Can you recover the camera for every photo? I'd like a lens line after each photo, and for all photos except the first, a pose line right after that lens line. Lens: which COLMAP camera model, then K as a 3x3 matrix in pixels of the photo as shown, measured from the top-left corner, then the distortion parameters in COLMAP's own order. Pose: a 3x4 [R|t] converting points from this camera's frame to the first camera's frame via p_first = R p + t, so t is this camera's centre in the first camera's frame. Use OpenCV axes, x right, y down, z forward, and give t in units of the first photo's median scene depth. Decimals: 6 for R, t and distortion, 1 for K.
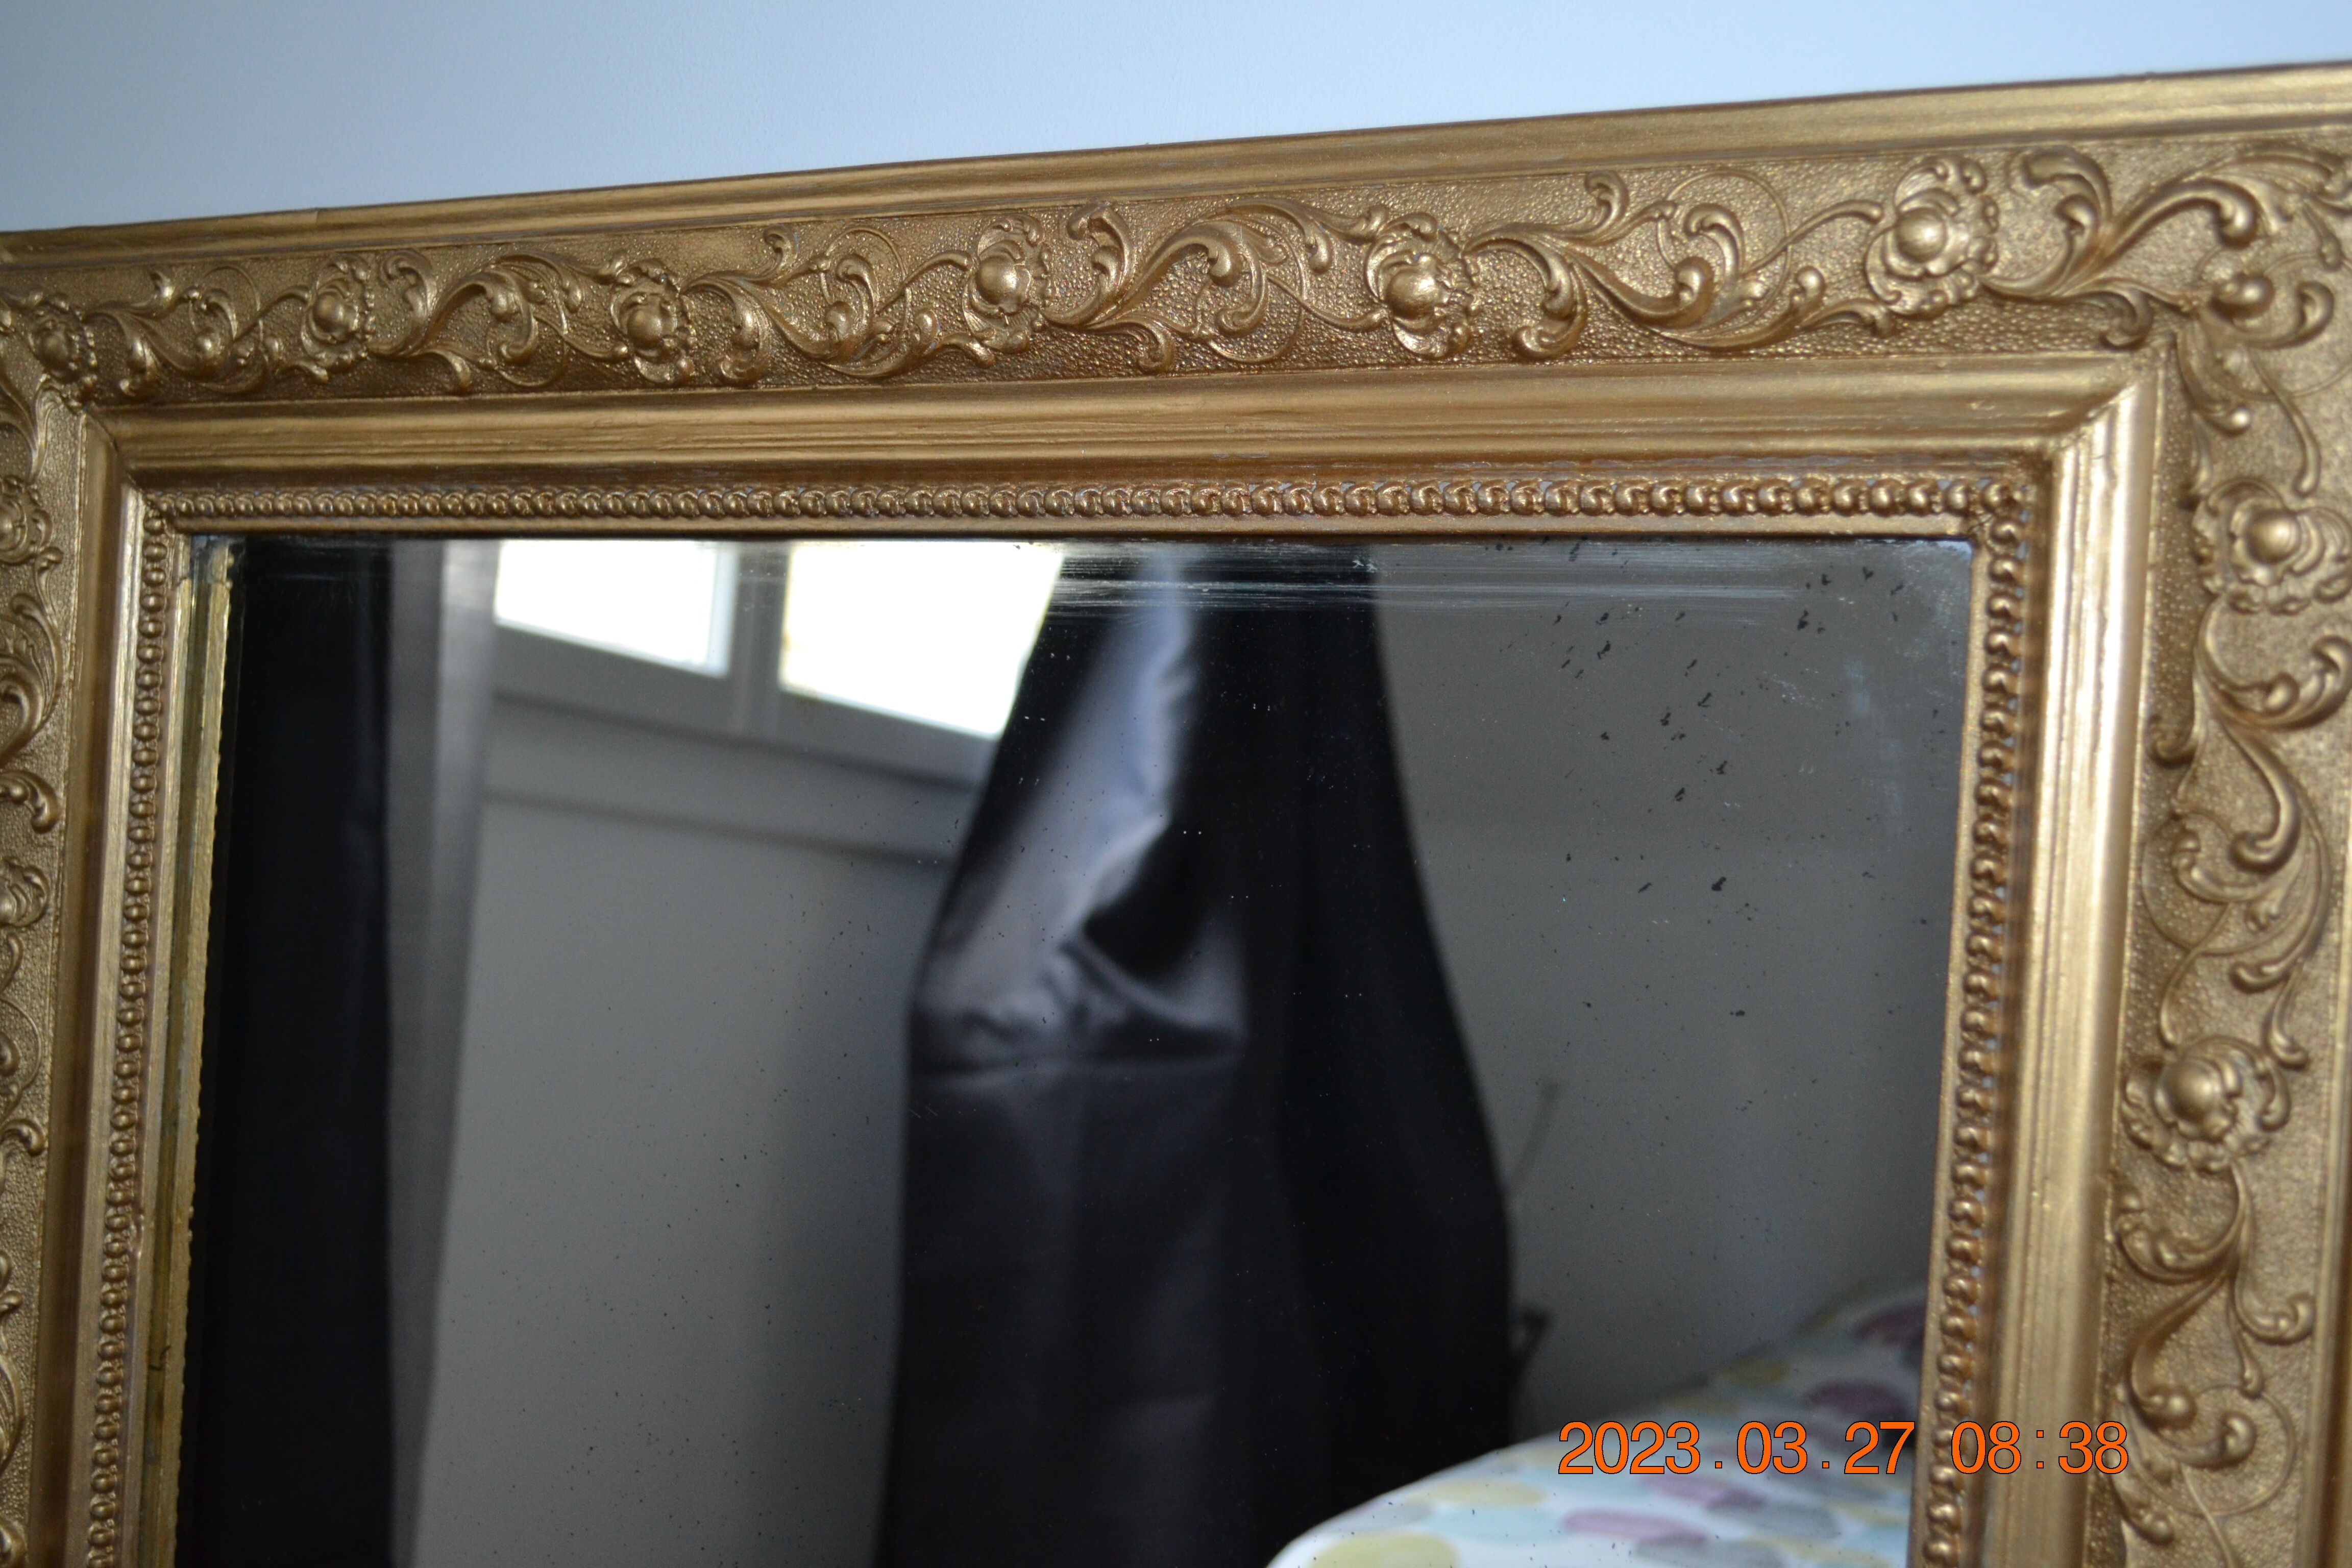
lens RADIAL K [[2679.9, 0, 1182.1], [0, 2679.9, 770.1], [0, 0, 1]] dist [-0.047280, 0.000000]
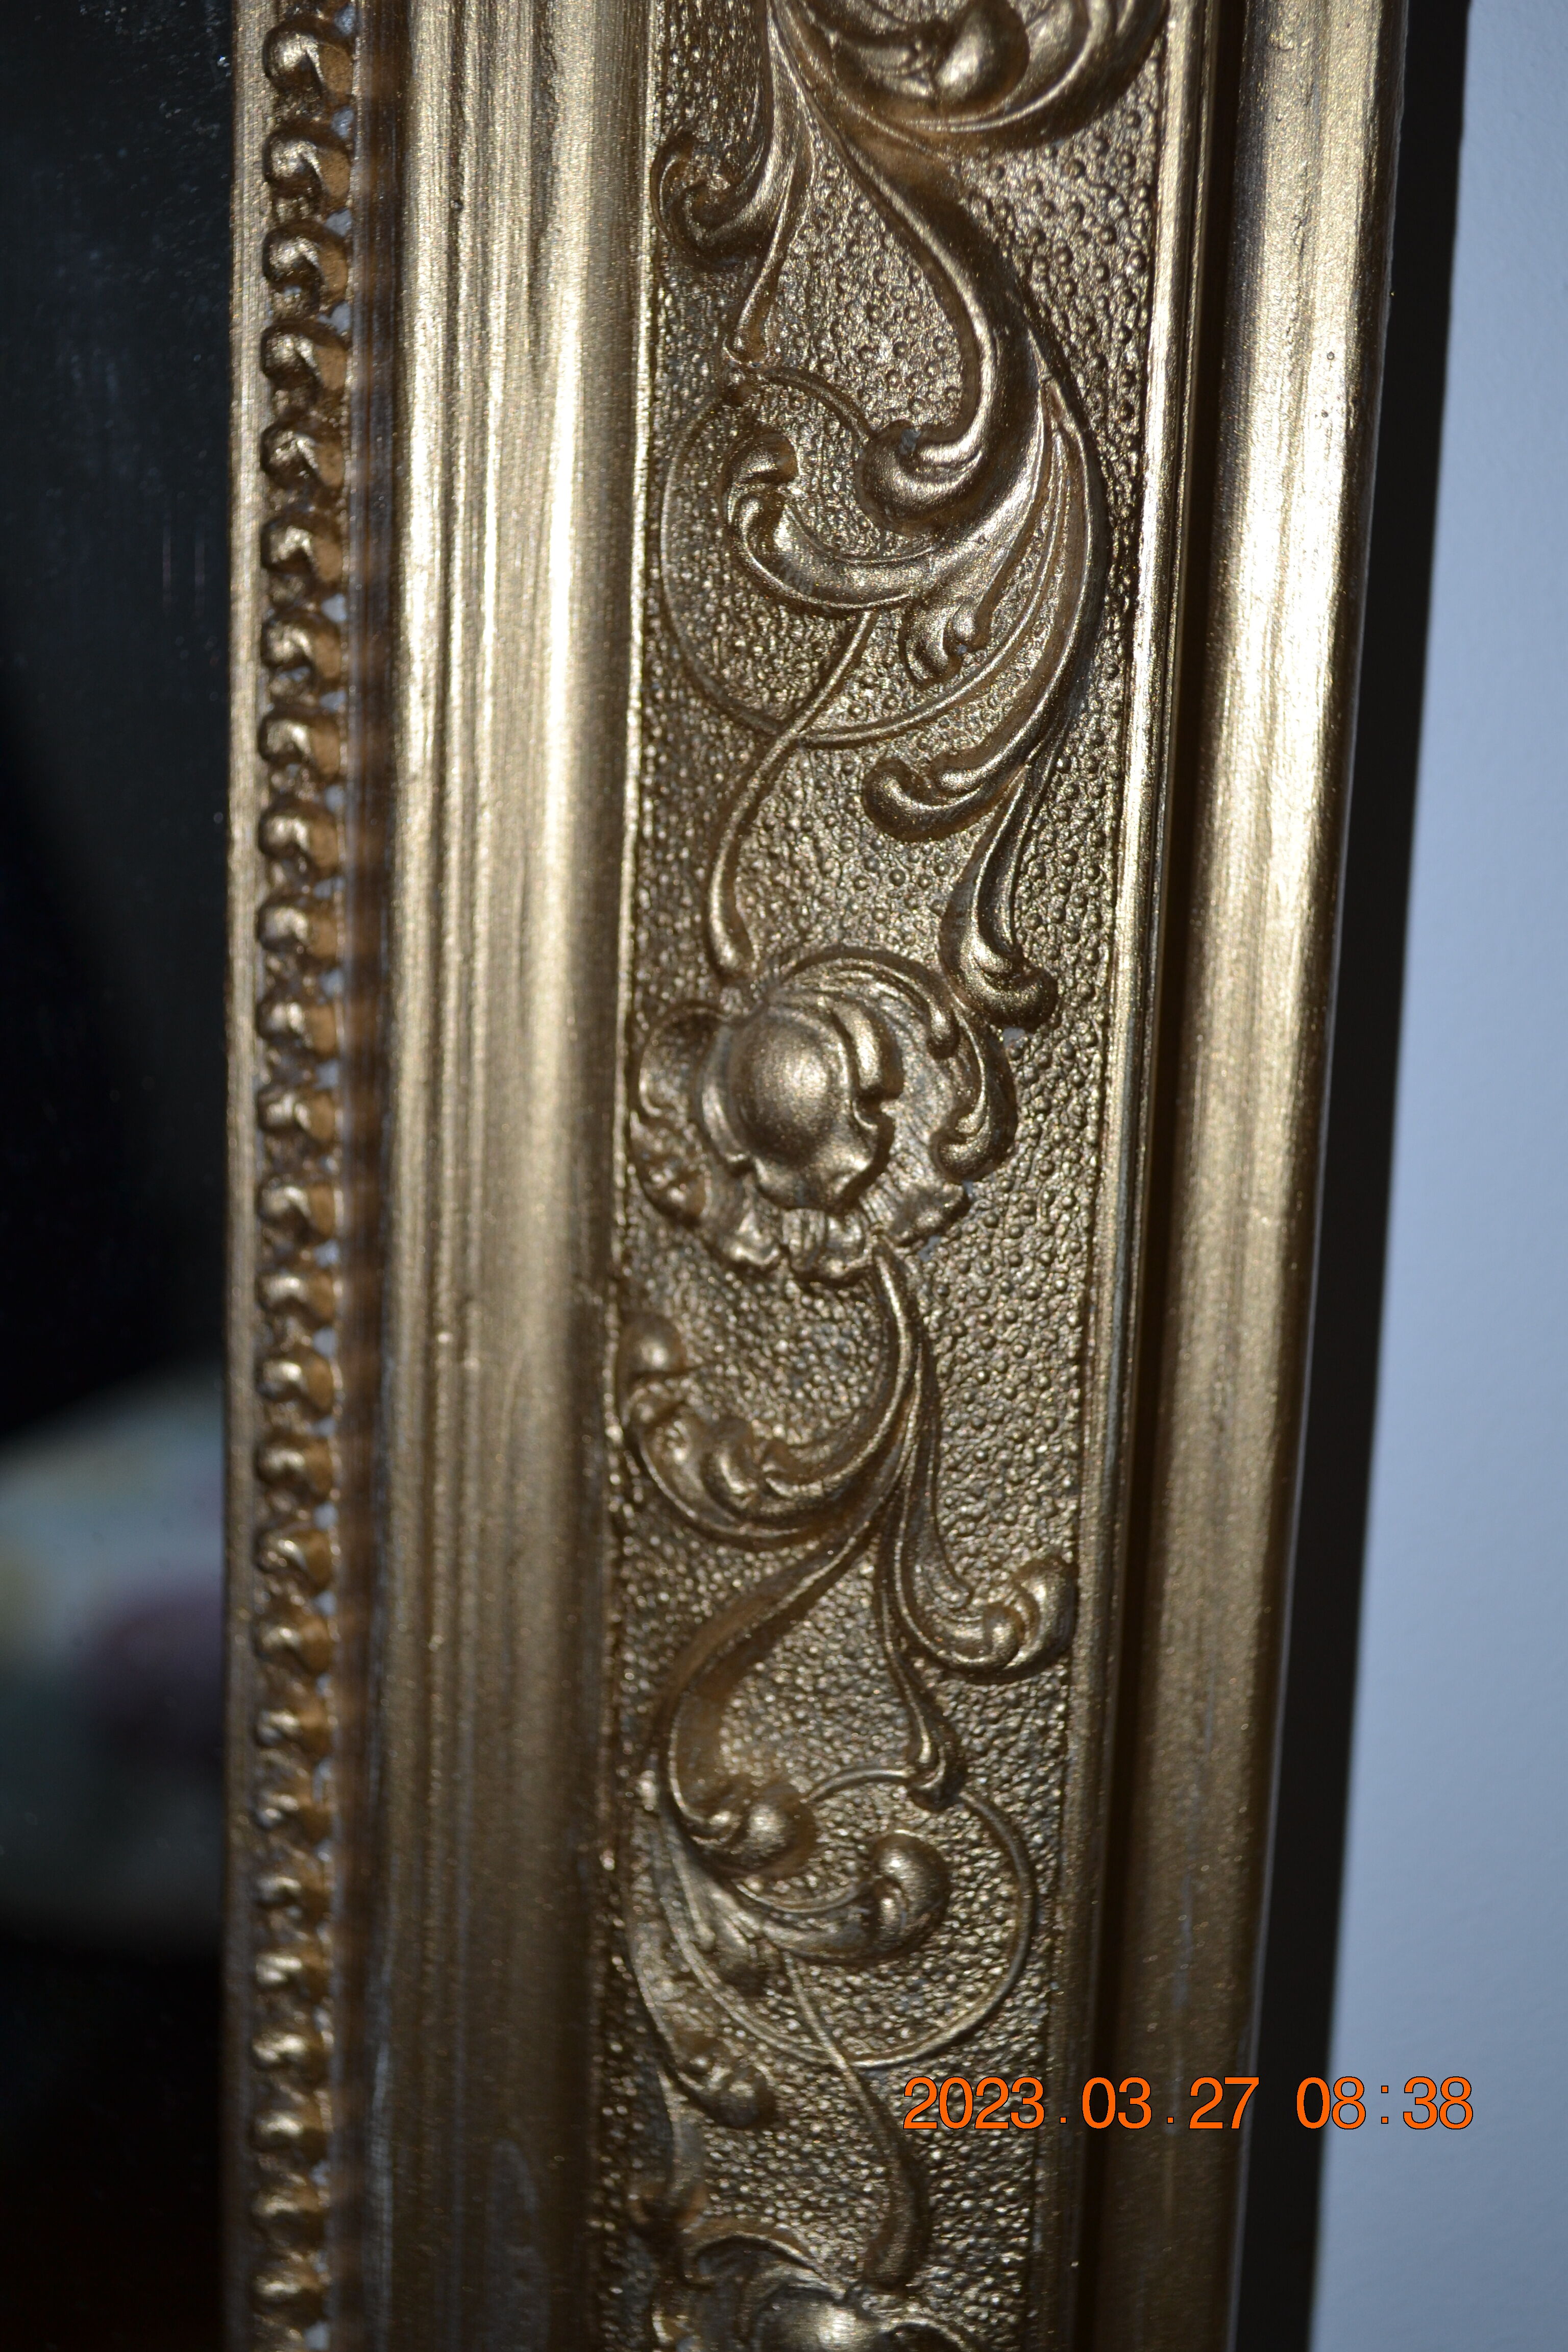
lens RADIAL K [[3334.2, 0, 779.4], [0, 3334.2, 1176.6], [0, 0, 1]] dist [-0.034634, 0.000000]
pose [[0.950451, -0.080528, 0.300264, 0.216866], [0.020759, 0.980152, 0.197157, 0.032958], [-0.310181, -0.181155, 0.933258, 0.504379]]
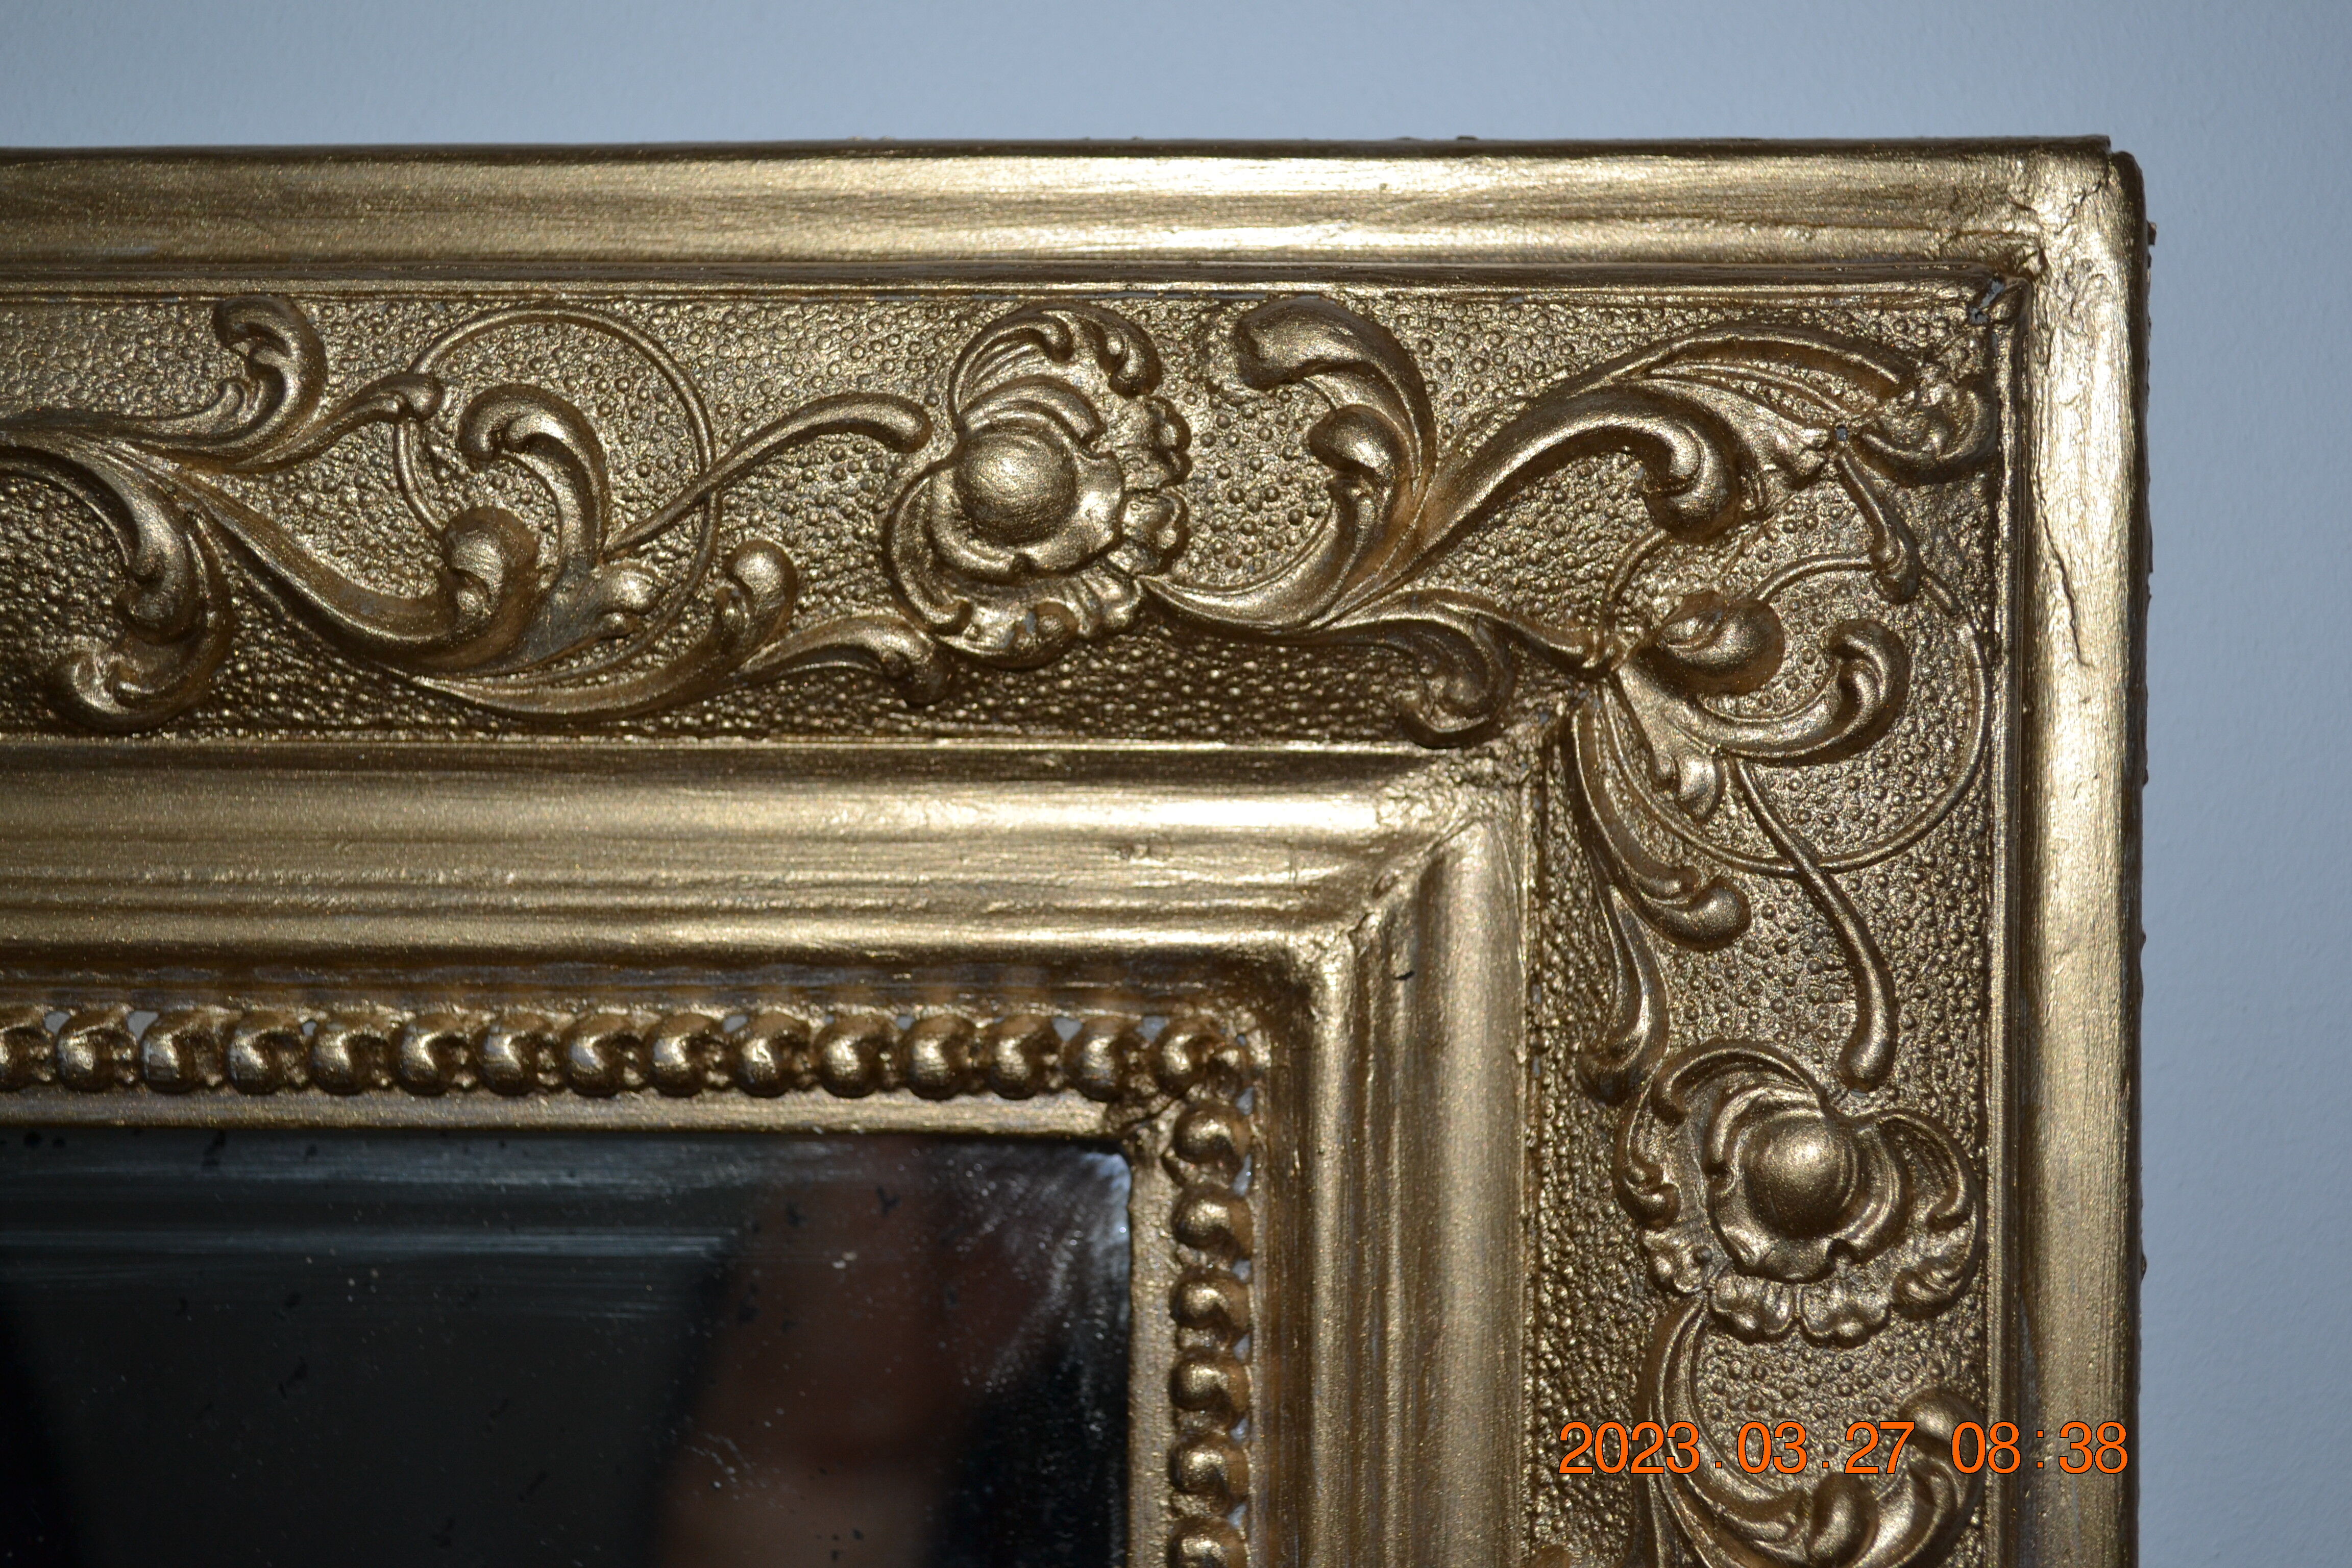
lens RADIAL K [[3334.2, 0, 1178.6], [0, 3334.2, 782.8], [0, 0, 1]] dist [-0.034634, 0.000000]
pose [[0.897489, -0.034878, 0.439655, 0.058420], [0.040456, 0.999176, -0.003319, -0.149341], [-0.439177, 0.020765, 0.898161, 0.498668]]
